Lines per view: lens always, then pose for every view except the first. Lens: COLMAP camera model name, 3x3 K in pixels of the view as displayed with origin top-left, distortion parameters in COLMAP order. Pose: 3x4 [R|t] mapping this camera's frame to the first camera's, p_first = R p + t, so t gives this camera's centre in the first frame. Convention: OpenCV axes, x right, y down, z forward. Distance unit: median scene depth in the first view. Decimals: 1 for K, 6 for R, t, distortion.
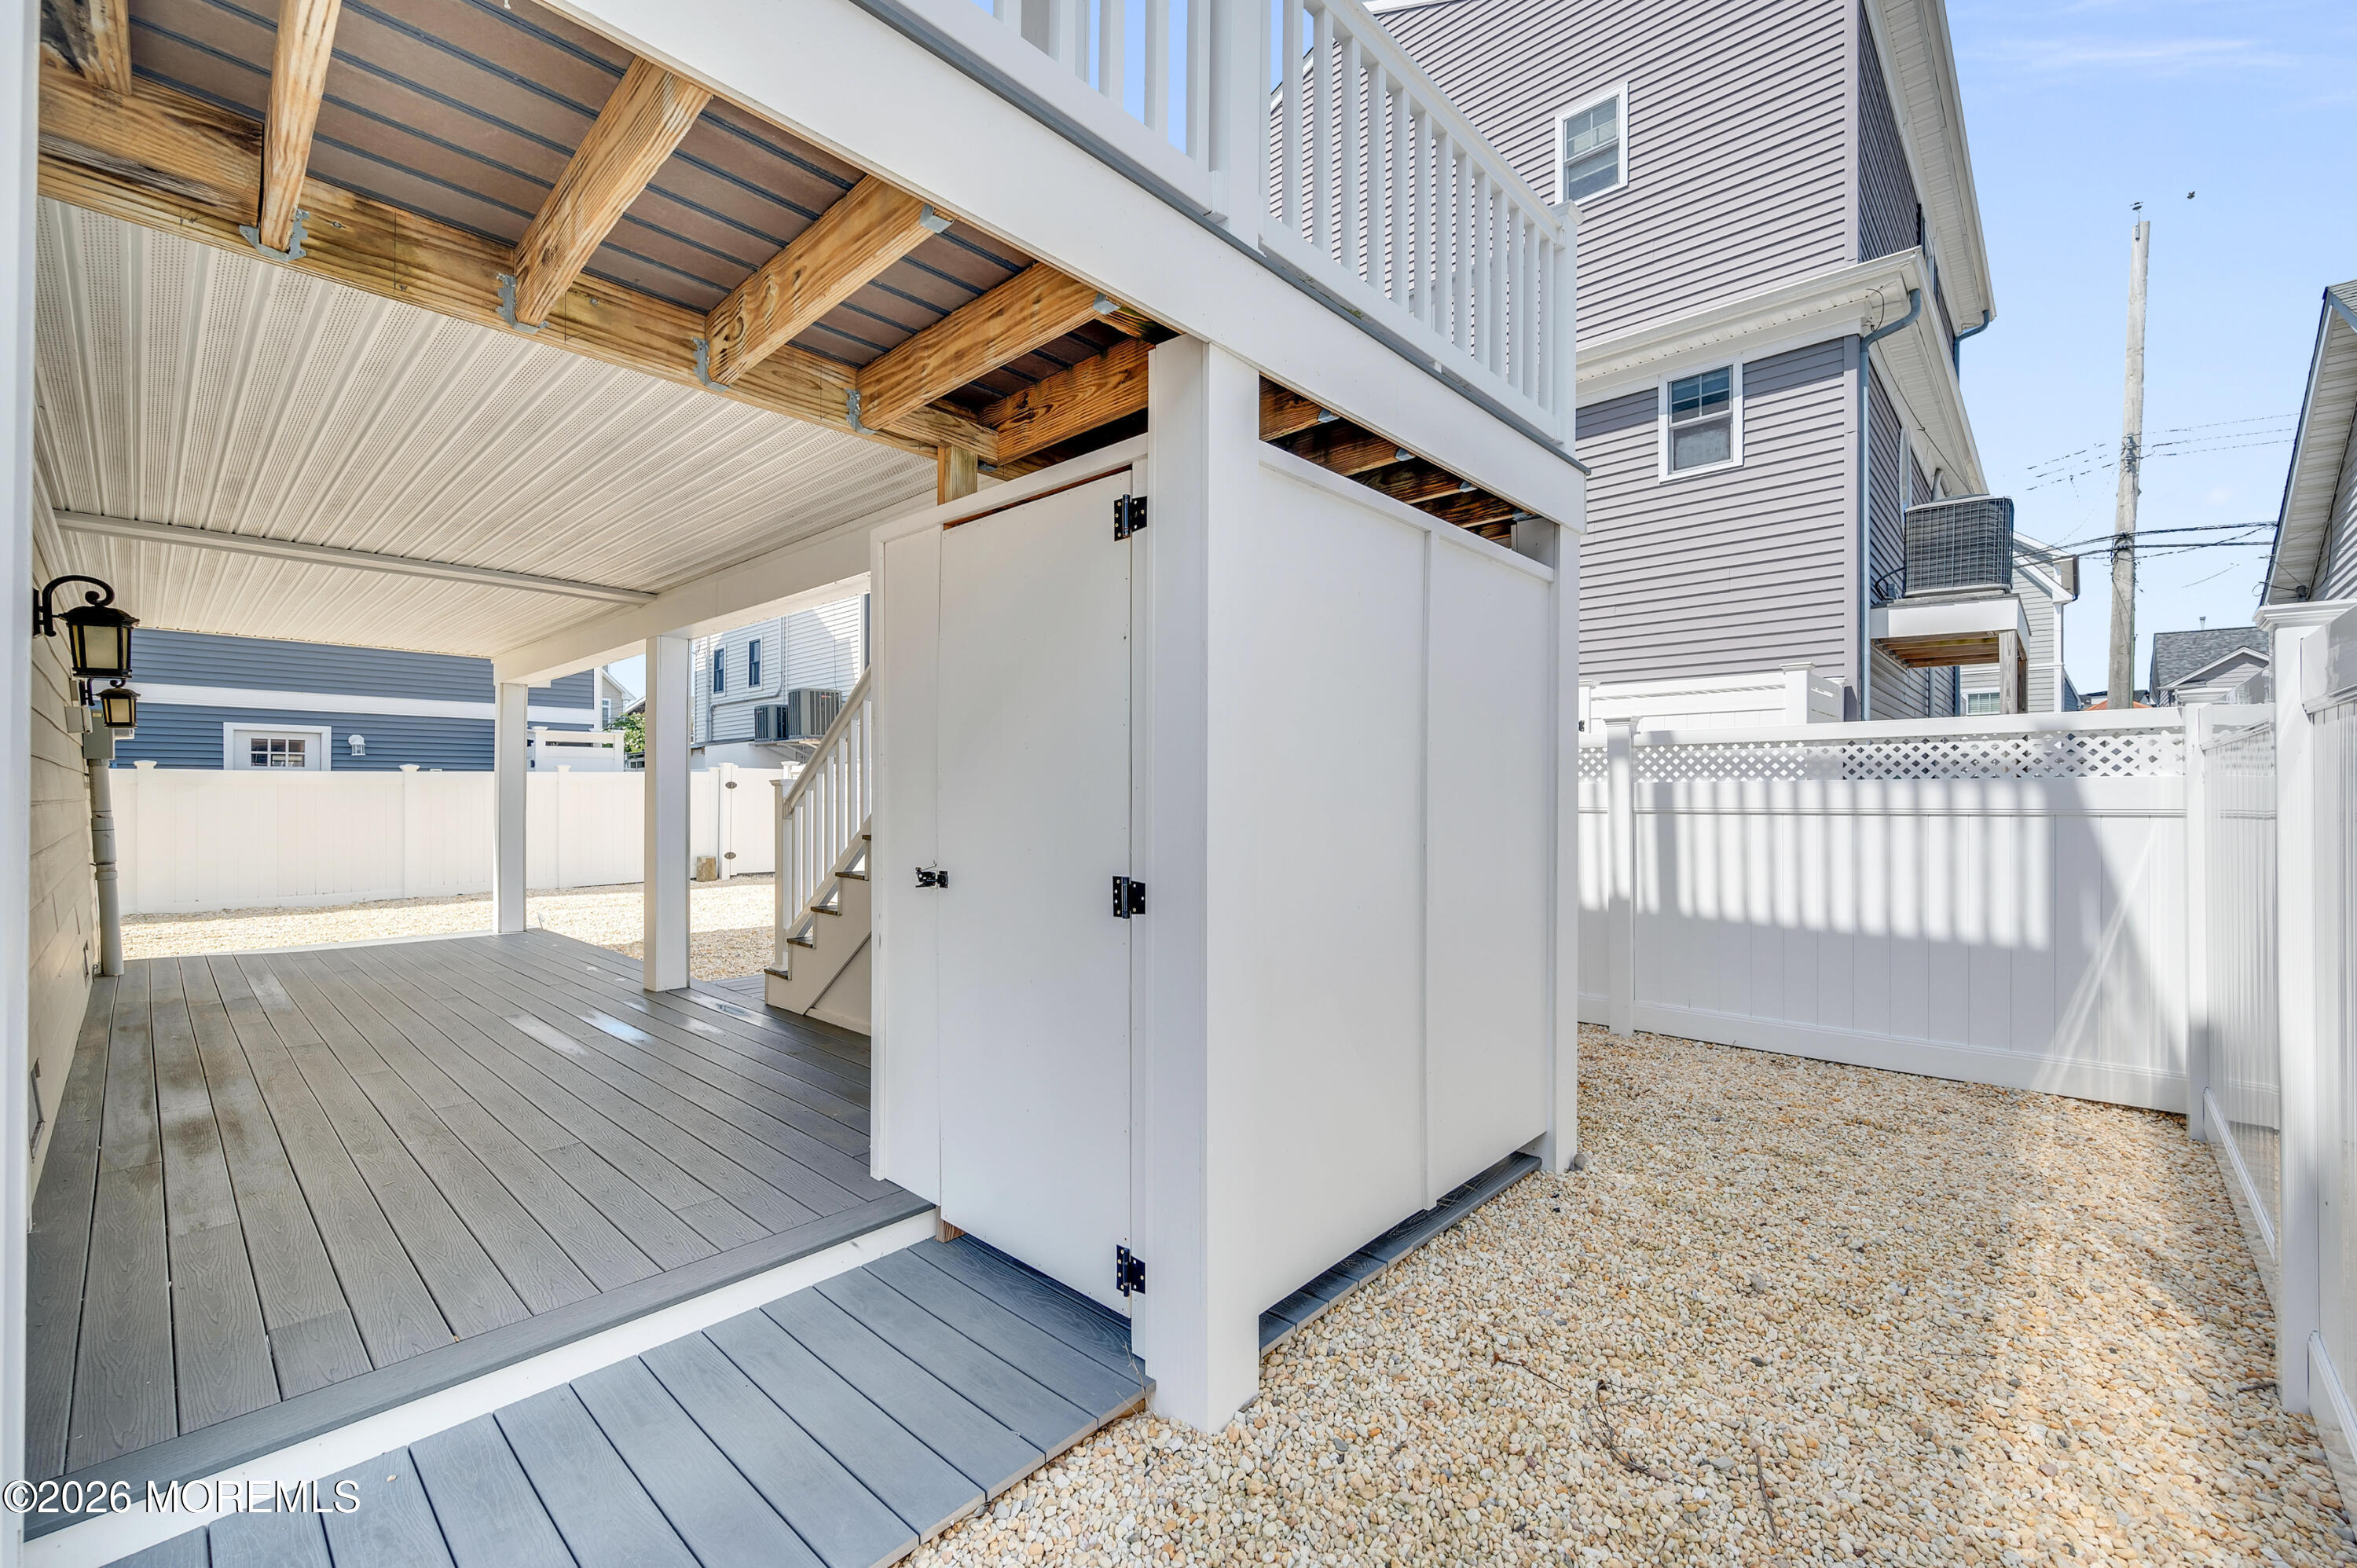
lens RADIAL K [[943.1, 0, 1194.3], [0, 943.1, 792.6], [0, 0, 1]] dist [0.003505, -0.000560]
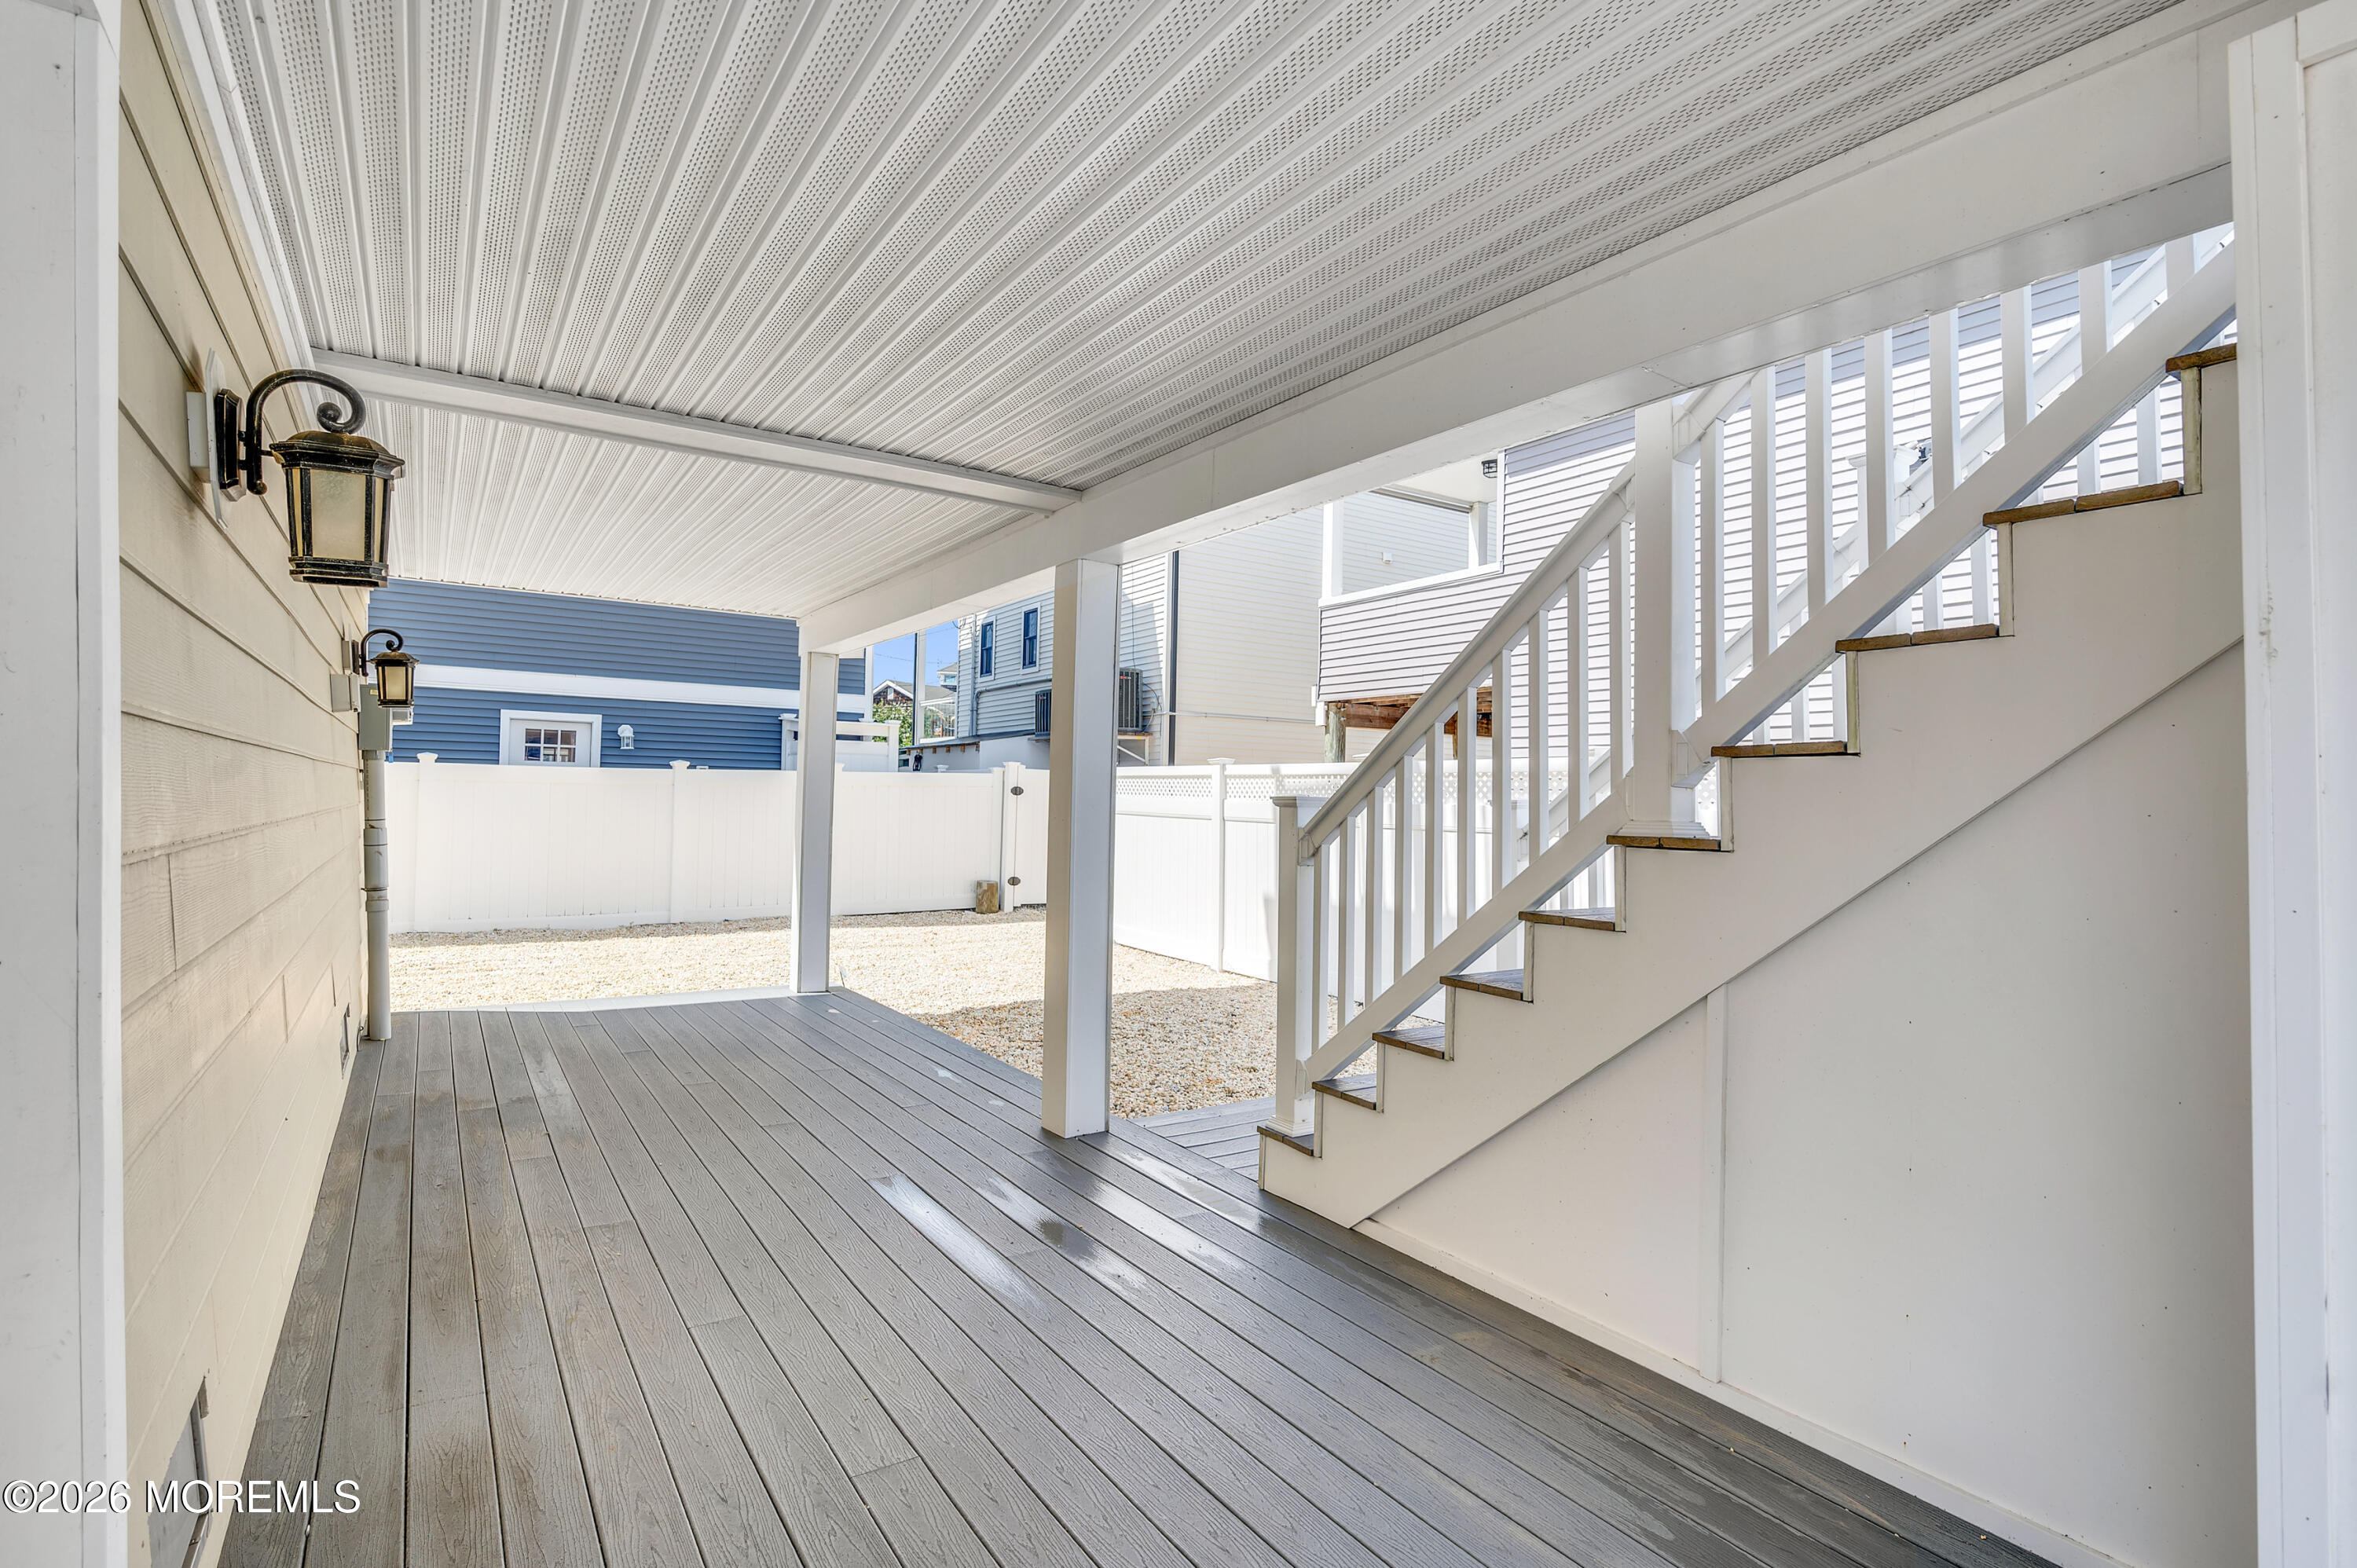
lens RADIAL K [[1185.6, 0, 1168.4], [0, 1185.6, 775.4], [0, 0, 1]] dist [0.001992, -0.000060]
pose [[0.960680, 0.013757, -0.277317, -0.148459], [-0.020288, 0.999580, -0.020696, -0.004534], [0.276915, 0.025509, 0.960556, 0.138352]]
